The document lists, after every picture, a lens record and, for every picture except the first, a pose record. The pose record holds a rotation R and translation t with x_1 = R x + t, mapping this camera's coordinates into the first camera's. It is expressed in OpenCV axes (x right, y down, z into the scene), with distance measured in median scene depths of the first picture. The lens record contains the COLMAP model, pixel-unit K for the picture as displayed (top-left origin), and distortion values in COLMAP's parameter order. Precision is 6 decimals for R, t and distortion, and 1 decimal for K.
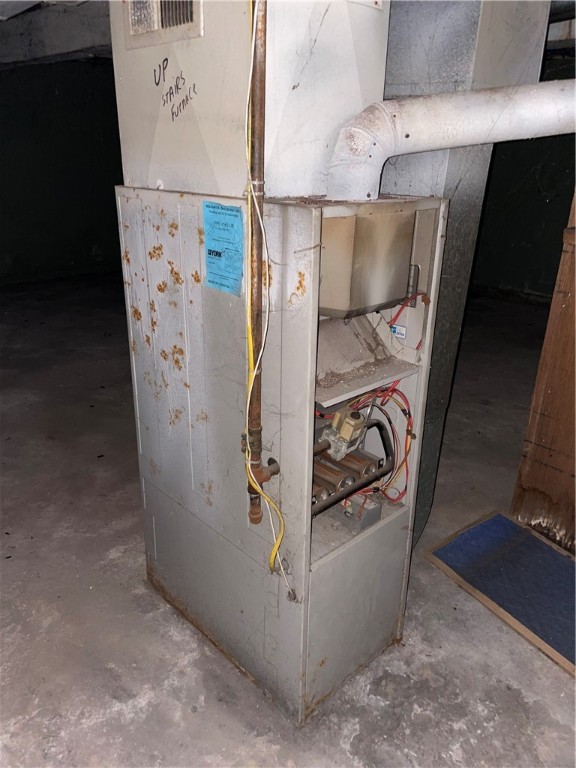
lens RADIAL K [[593.6, 0, 294.7], [0, 593.6, 380.6], [0, 0, 1]] dist [0.032764, -0.030829]
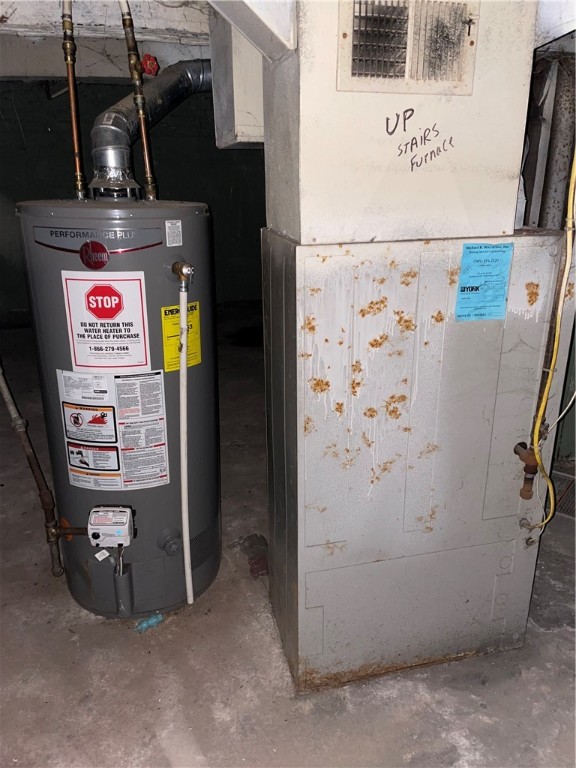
lens RADIAL K [[593.6, 0, 293.4], [0, 593.6, 385.6], [0, 0, 1]] dist [0.032764, -0.030829]
pose [[0.487752, -0.316567, 0.813562, -1.103282], [0.328853, 0.929911, 0.164684, -0.298321], [-0.808674, 0.187218, 0.557670, 0.606514]]
